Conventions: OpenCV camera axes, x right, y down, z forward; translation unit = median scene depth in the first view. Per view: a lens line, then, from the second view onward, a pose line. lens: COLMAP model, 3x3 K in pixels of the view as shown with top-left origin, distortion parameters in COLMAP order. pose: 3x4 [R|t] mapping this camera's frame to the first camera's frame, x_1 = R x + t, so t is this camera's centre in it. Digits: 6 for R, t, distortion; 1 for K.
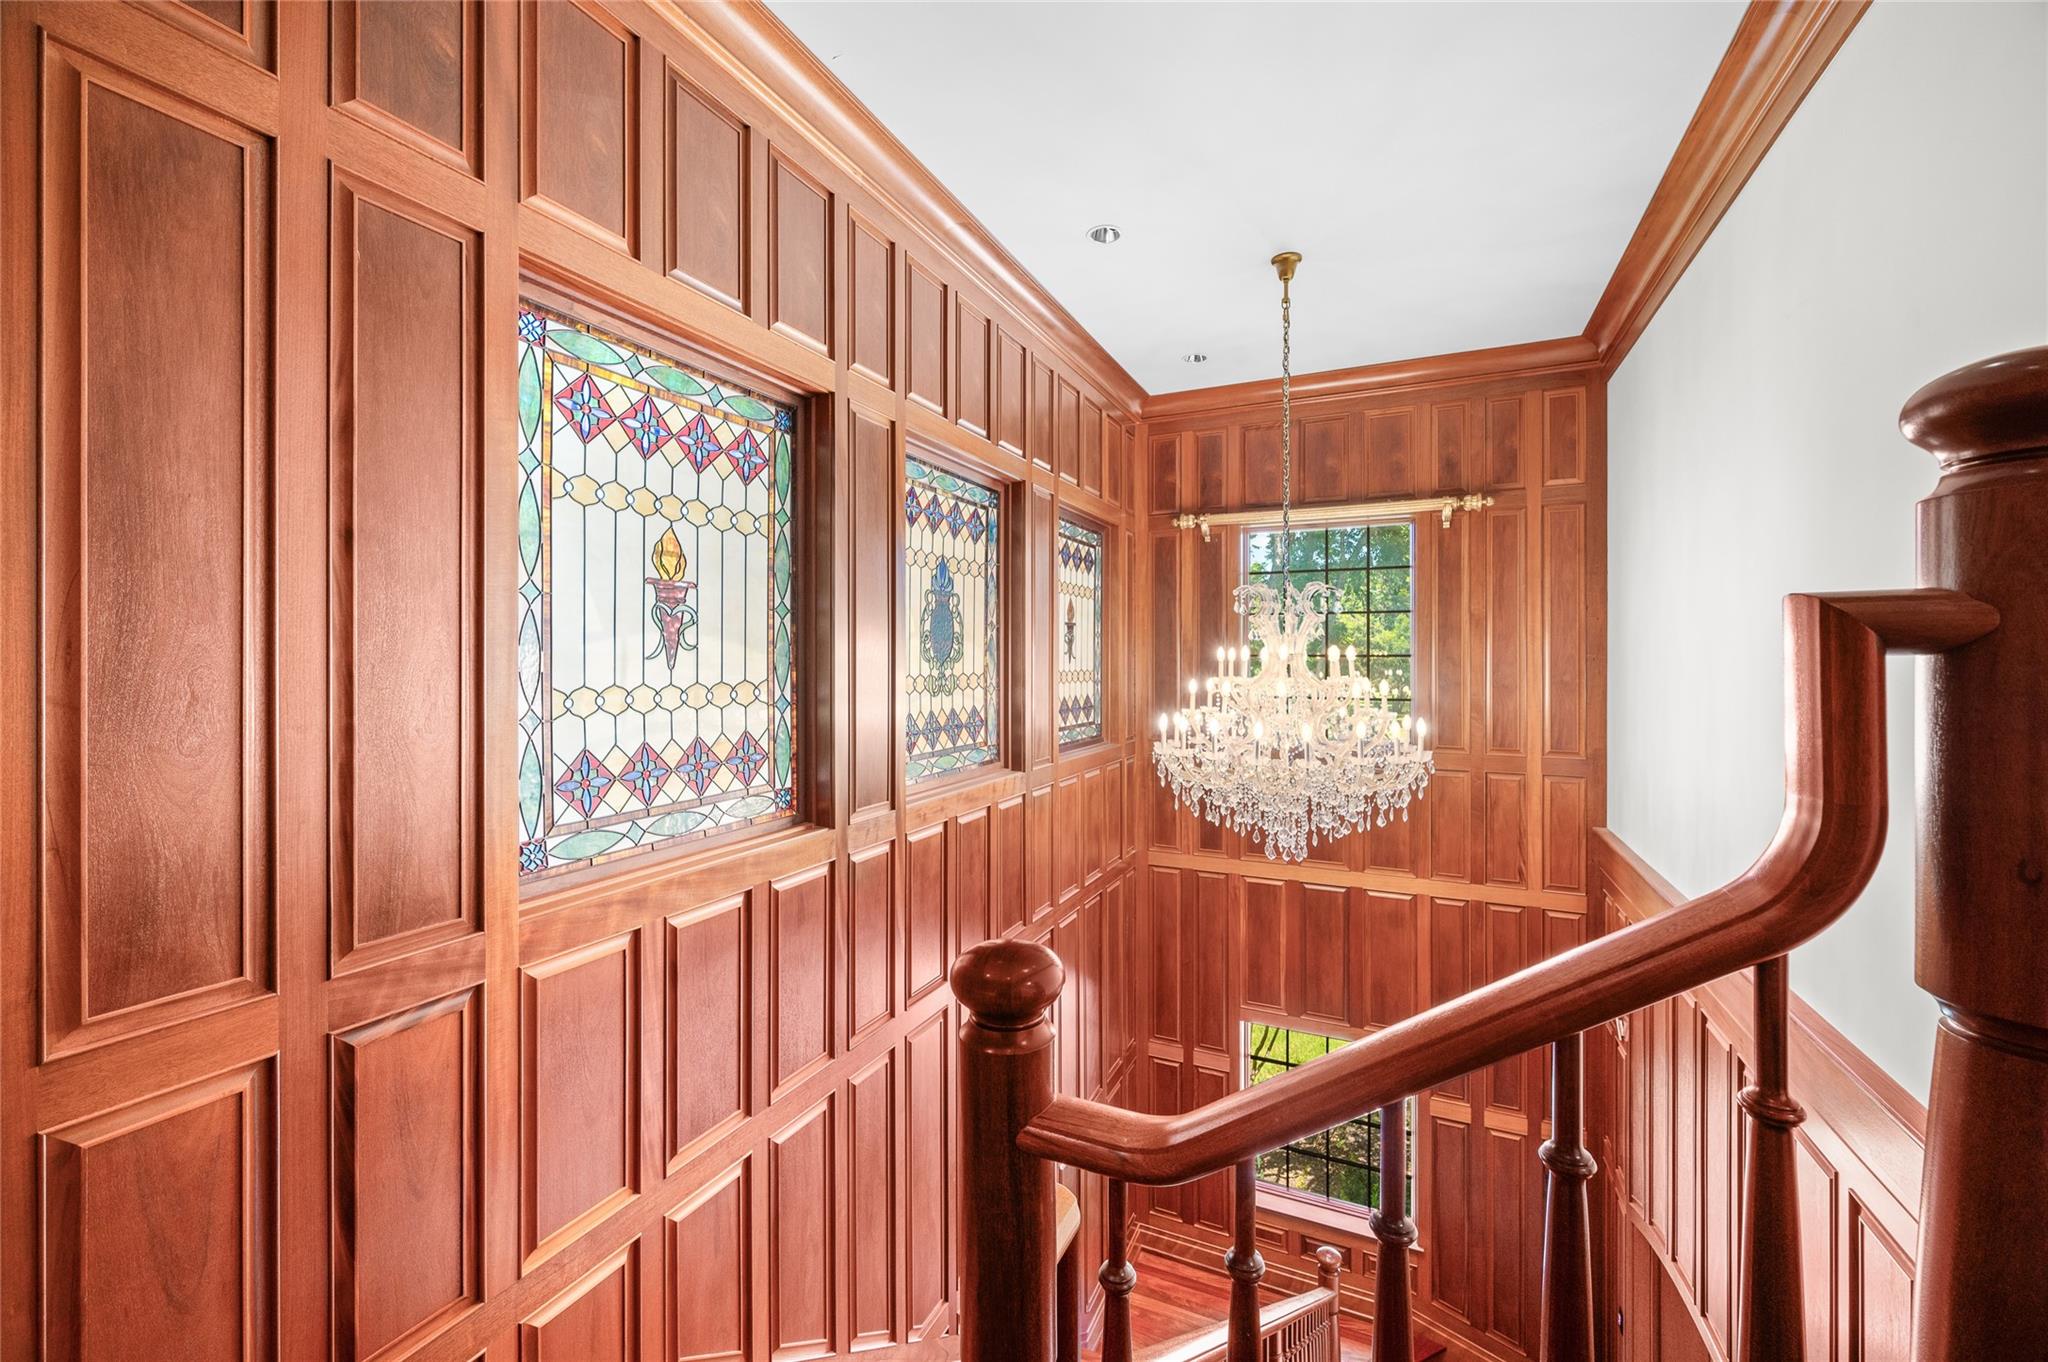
lens RADIAL K [[812.9, 0, 1035.4], [0, 812.9, 653.5], [0, 0, 1]] dist [-0.010637, -0.000095]
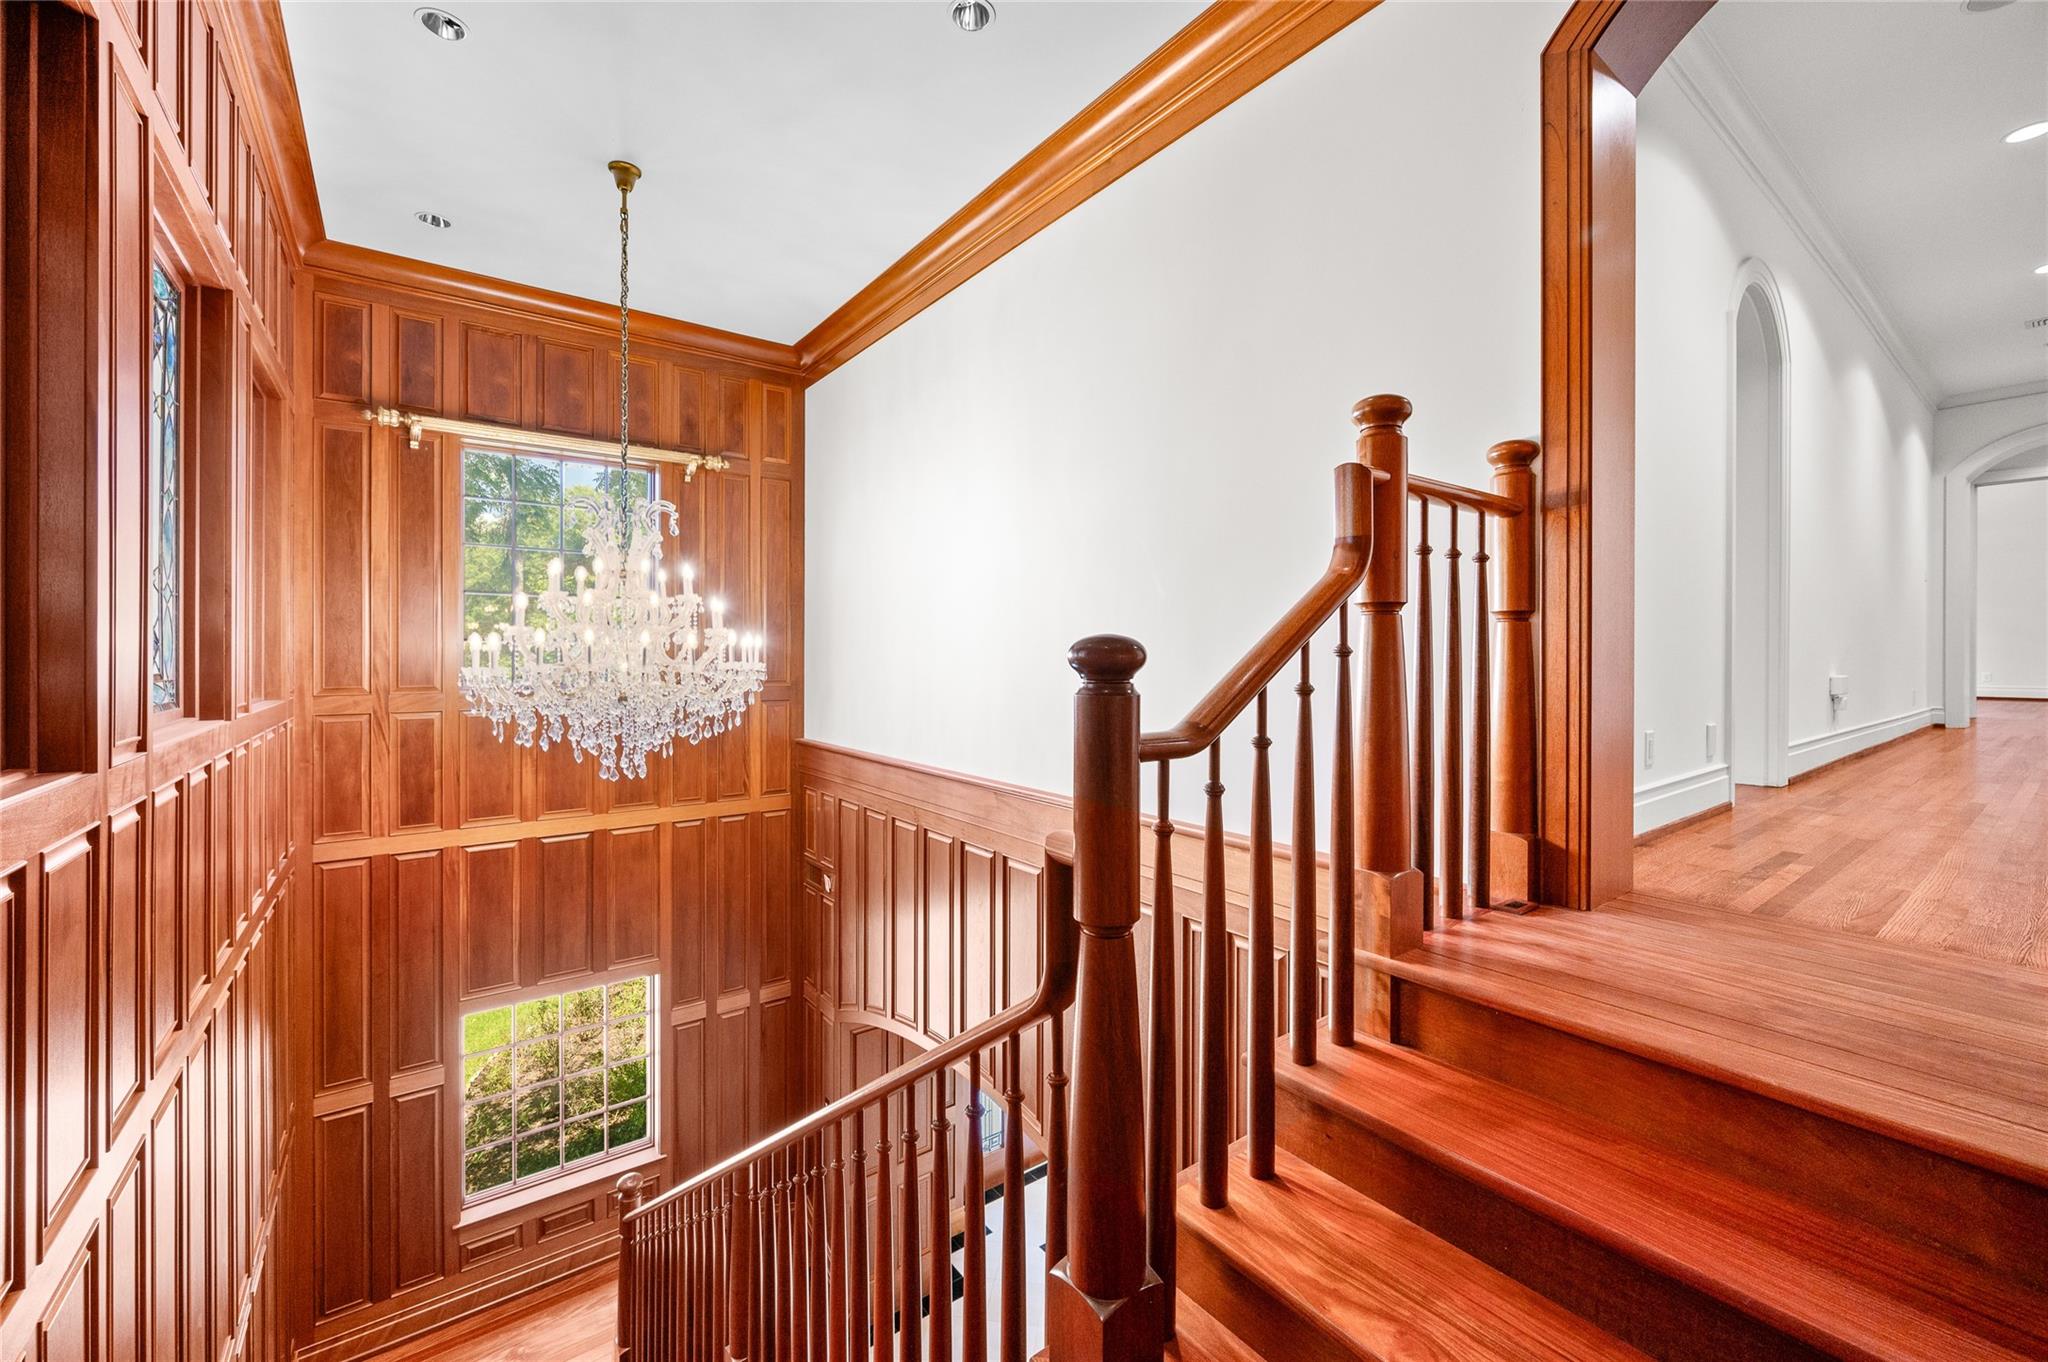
lens RADIAL K [[812.9, 0, 1035.4], [0, 812.9, 653.5], [0, 0, 1]] dist [-0.010637, -0.000095]
pose [[0.463131, -0.001937, 0.886288, -0.242598], [-0.005426, 0.999973, 0.005021, 0.067882], [-0.886273, -0.007135, 0.463108, 0.076108]]
